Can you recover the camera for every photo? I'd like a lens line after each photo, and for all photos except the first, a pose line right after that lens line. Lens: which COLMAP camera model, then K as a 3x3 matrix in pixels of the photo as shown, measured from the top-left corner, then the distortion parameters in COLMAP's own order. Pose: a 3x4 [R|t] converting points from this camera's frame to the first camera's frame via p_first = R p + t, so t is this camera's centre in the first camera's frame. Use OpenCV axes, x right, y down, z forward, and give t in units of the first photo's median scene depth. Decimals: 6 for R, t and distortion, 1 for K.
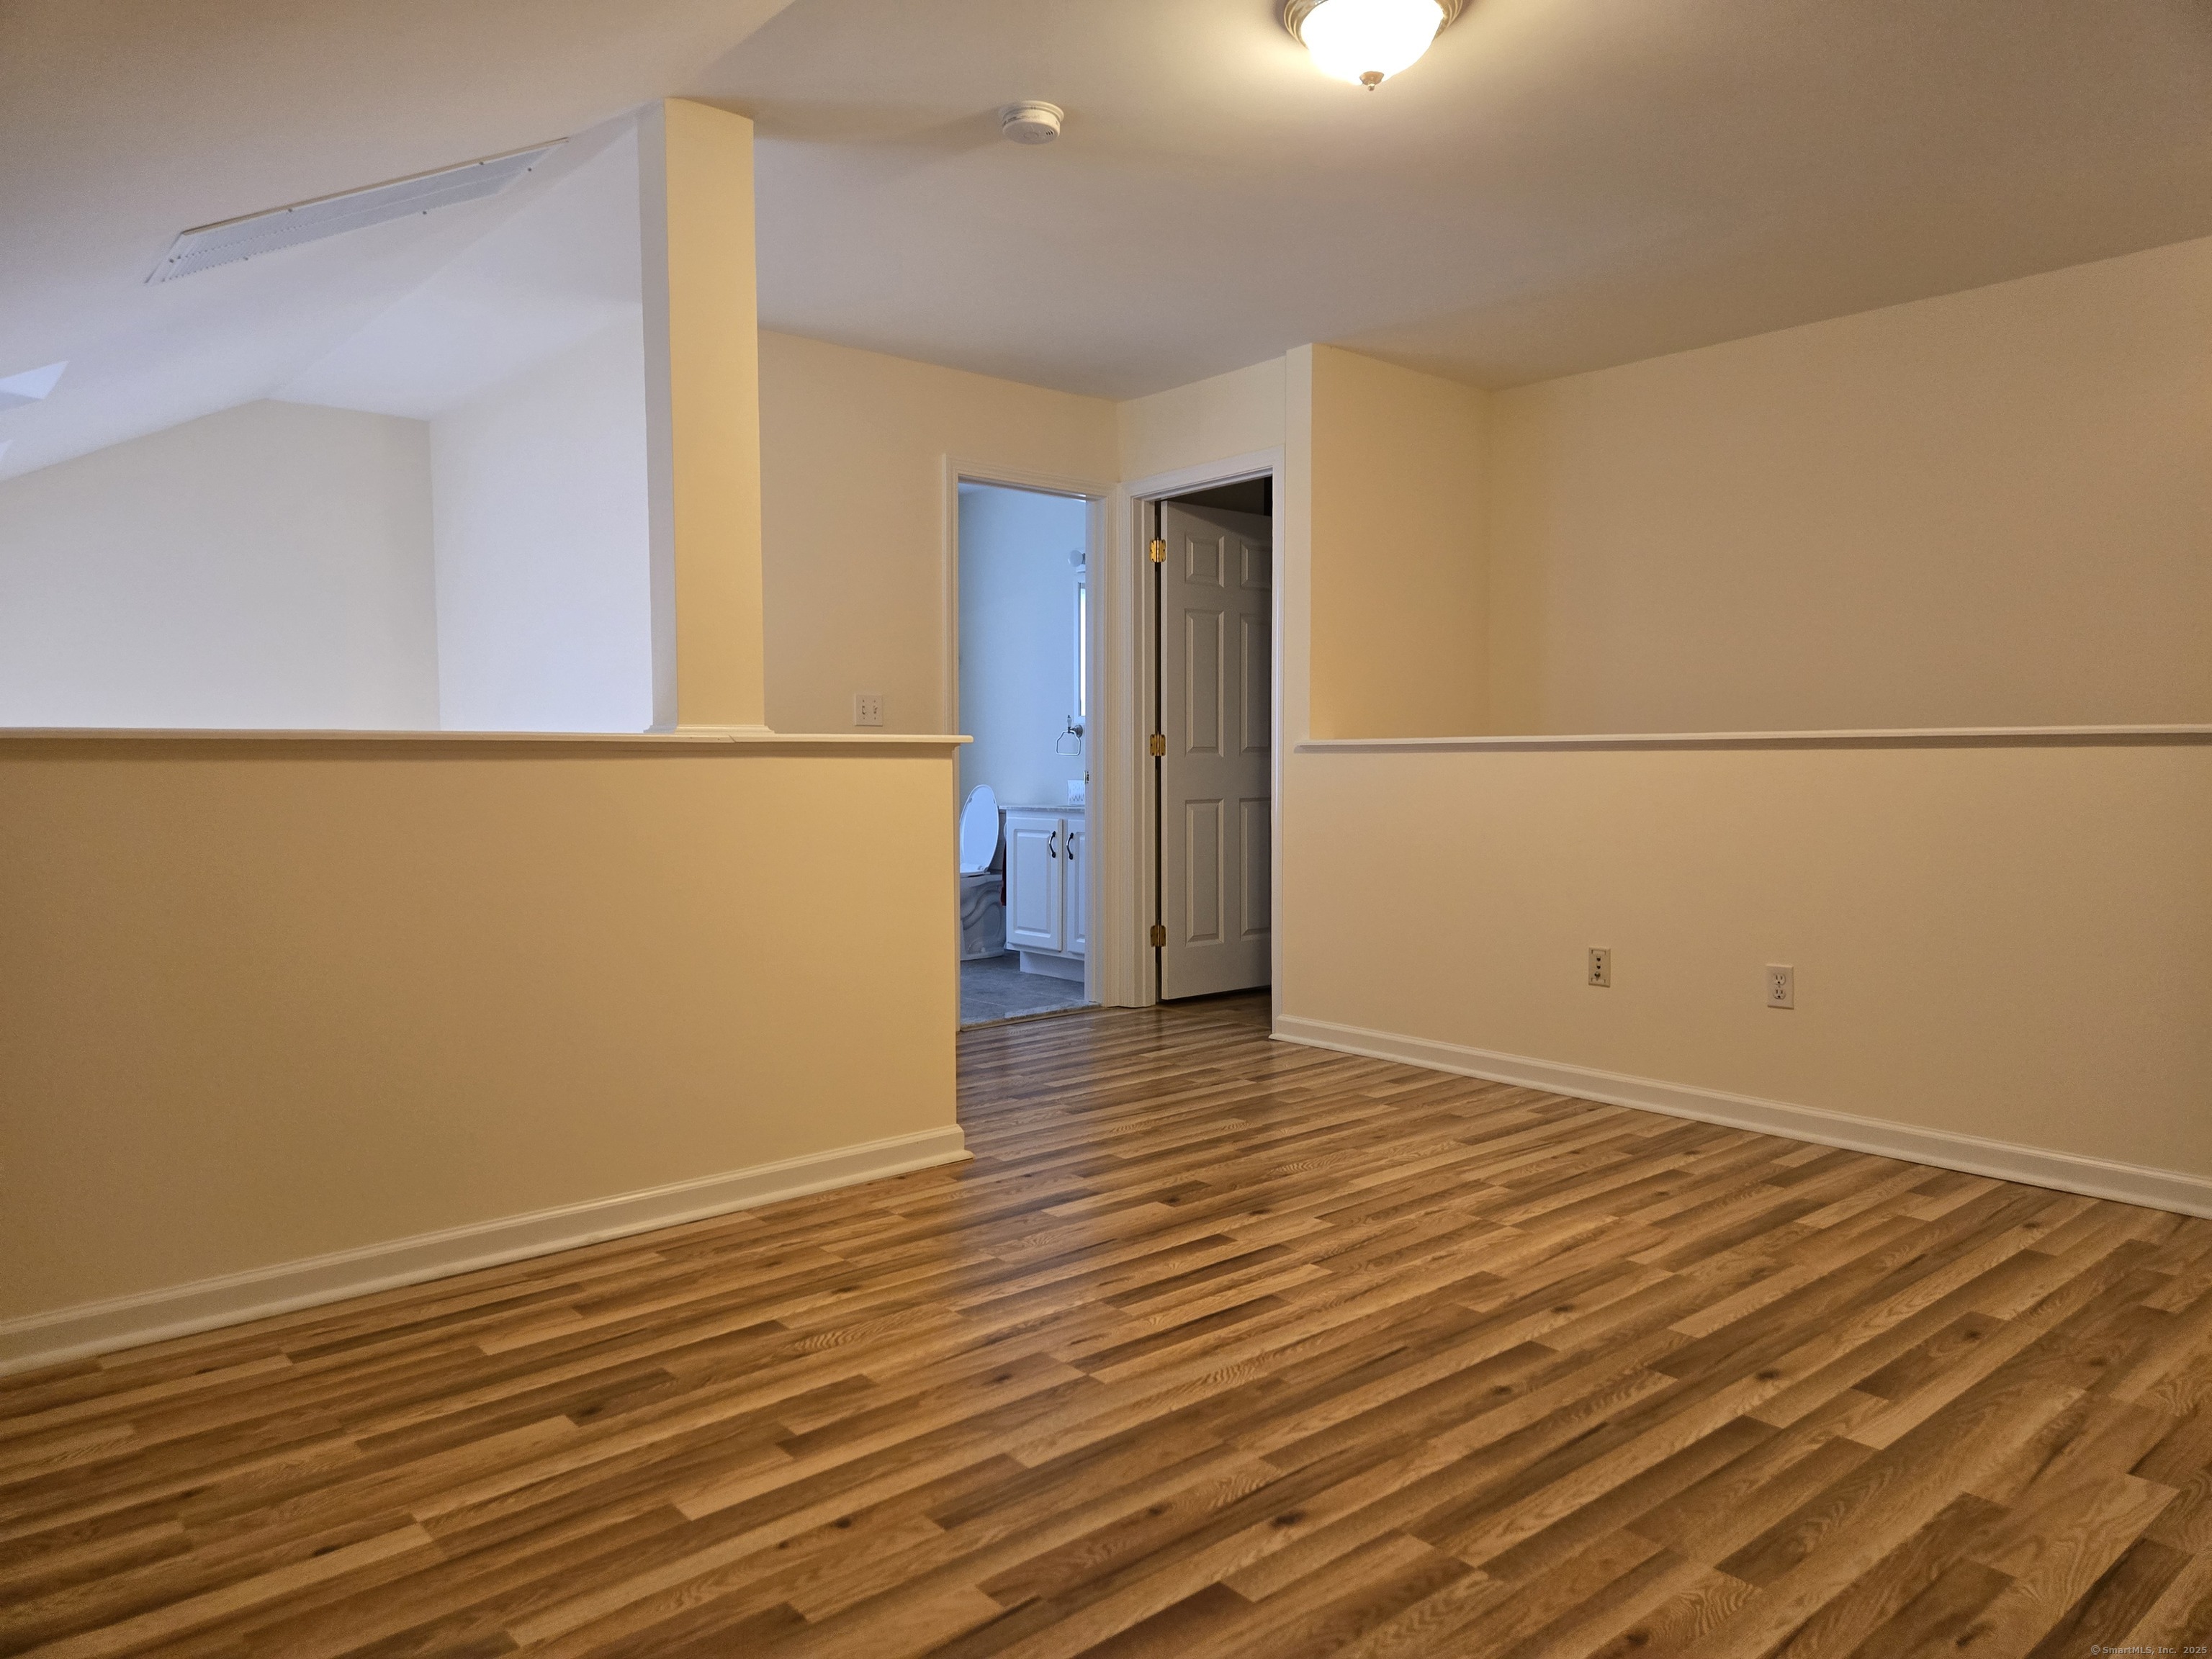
lens RADIAL K [[1488.6, 0, 1101.4], [0, 1488.6, 849.7], [0, 0, 1]] dist [0.084552, -0.063633]
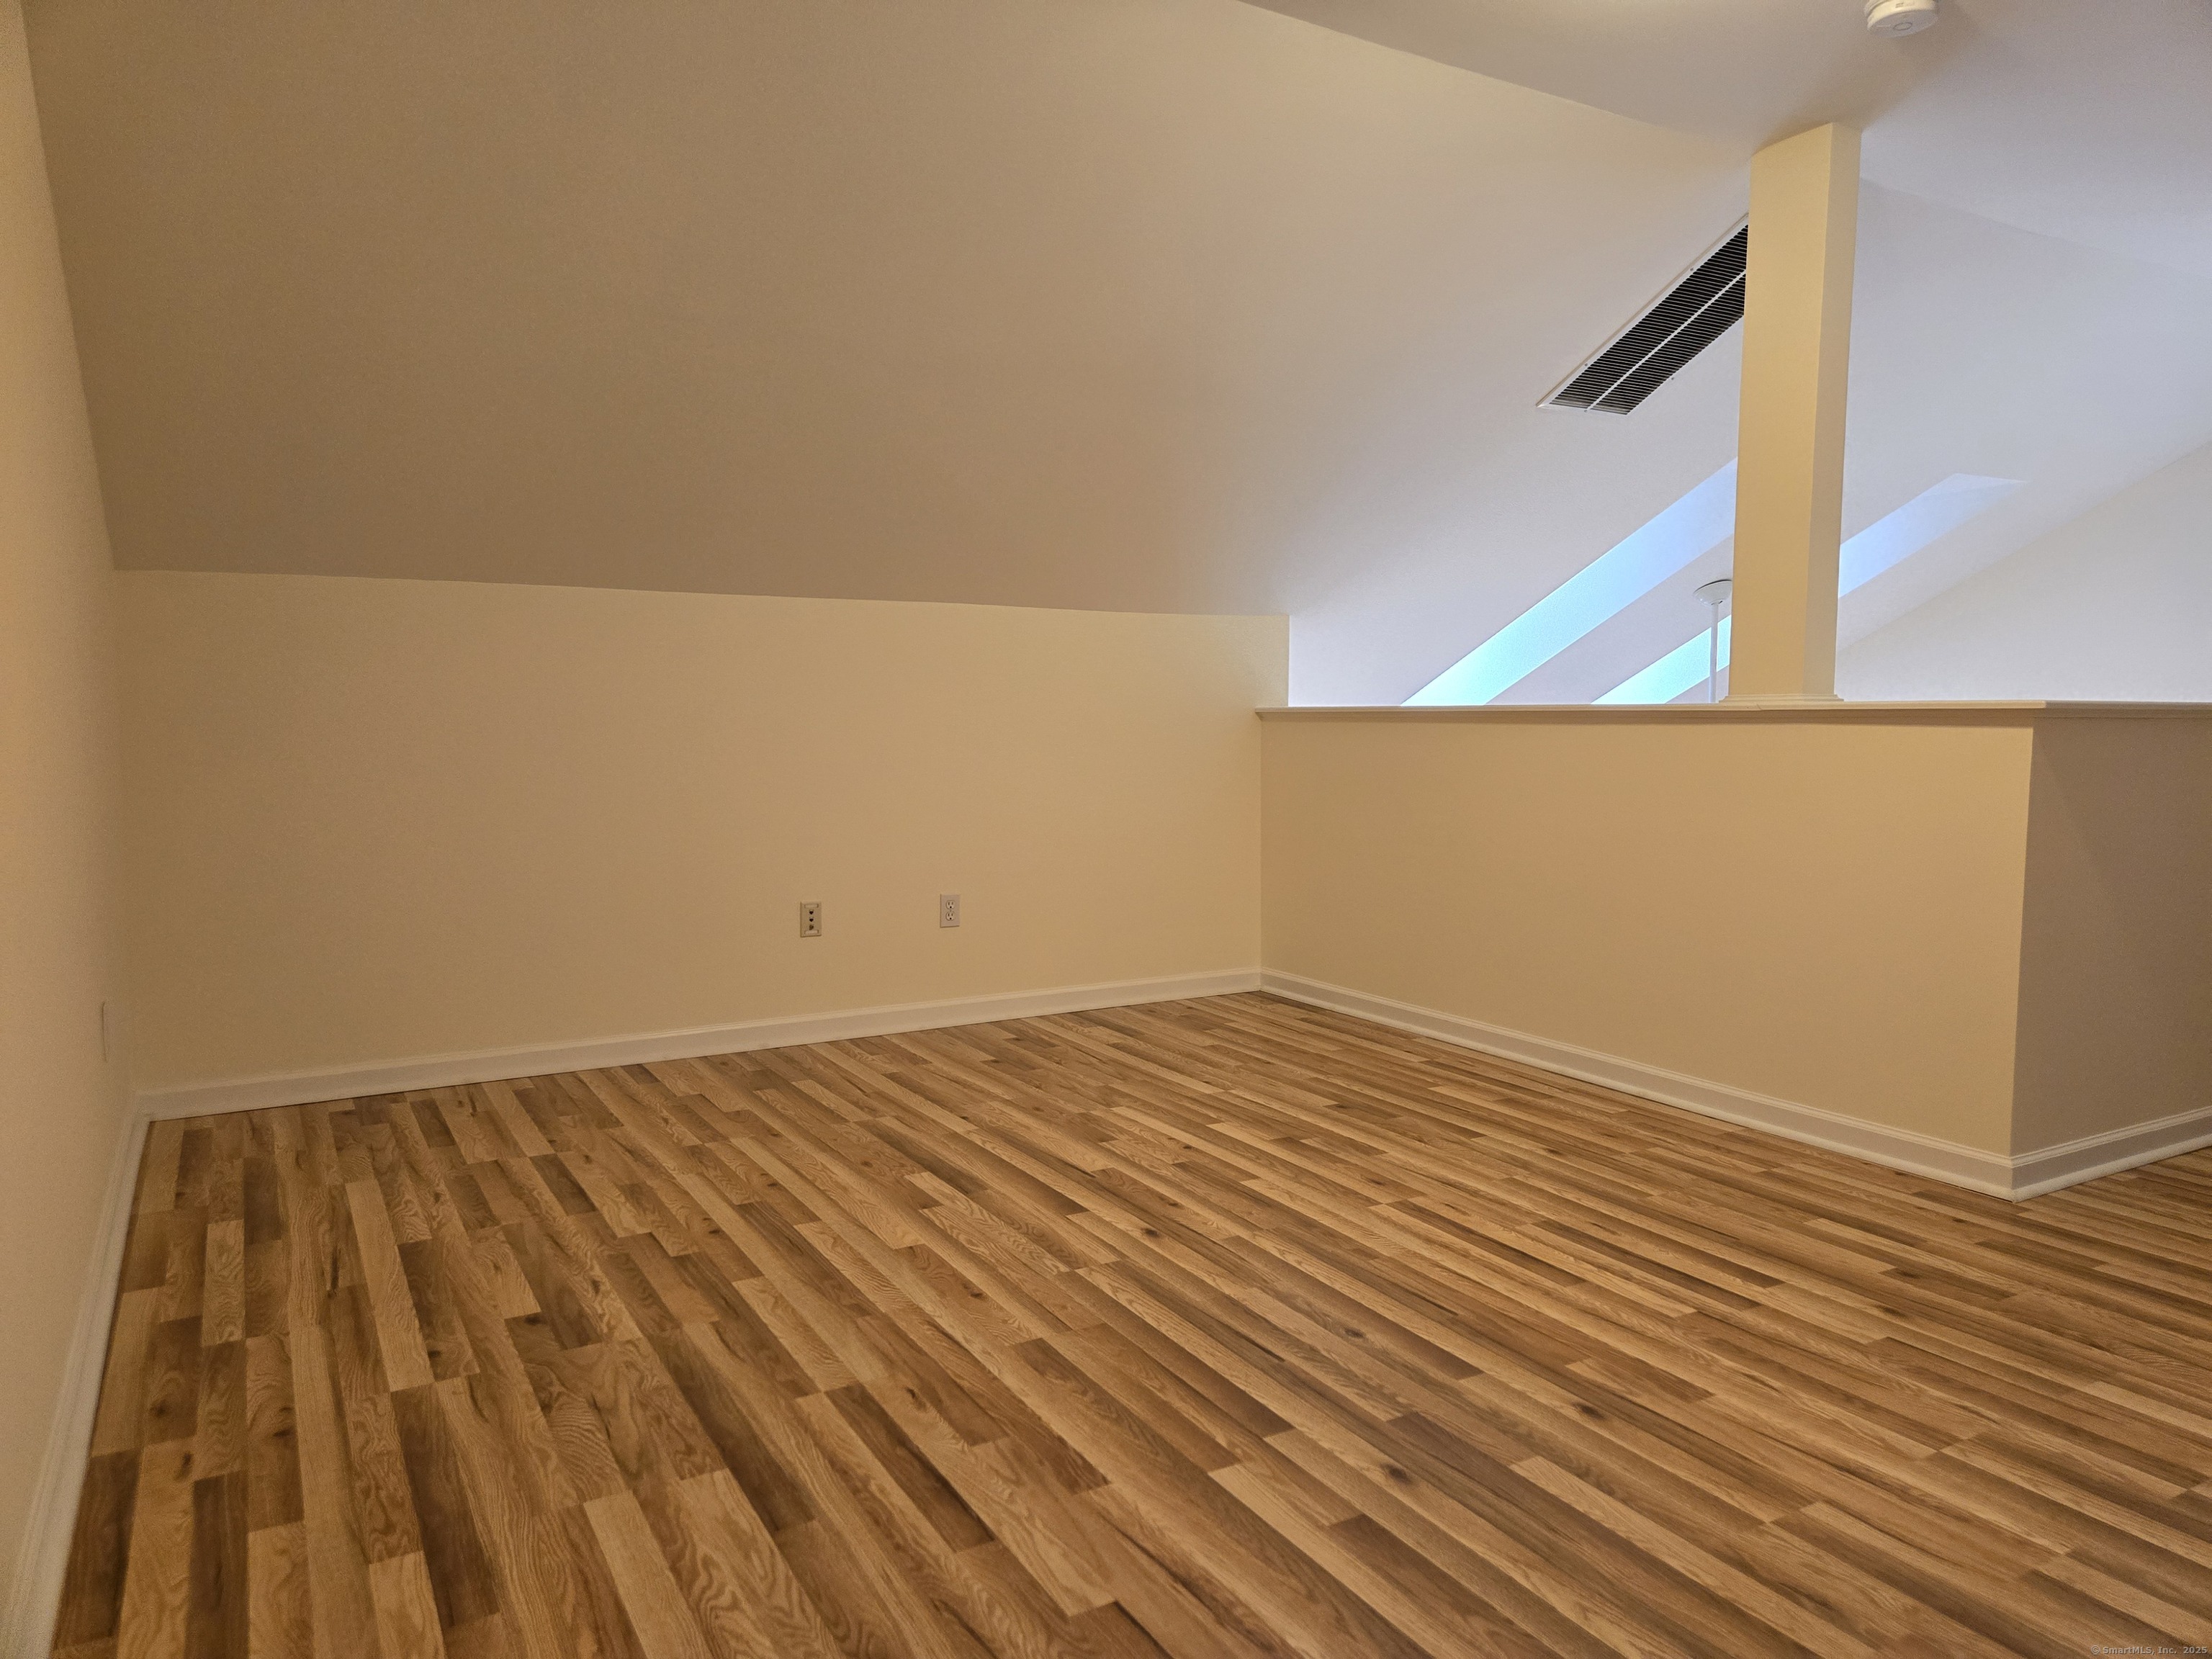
lens RADIAL K [[1488.6, 0, 1101.4], [0, 1488.6, 849.7], [0, 0, 1]] dist [0.084552, -0.063633]
pose [[-0.200064, 0.091239, -0.975525, 1.179824], [-0.063291, 0.992372, 0.105795, -0.068453], [0.977736, 0.082908, -0.192764, 0.916684]]
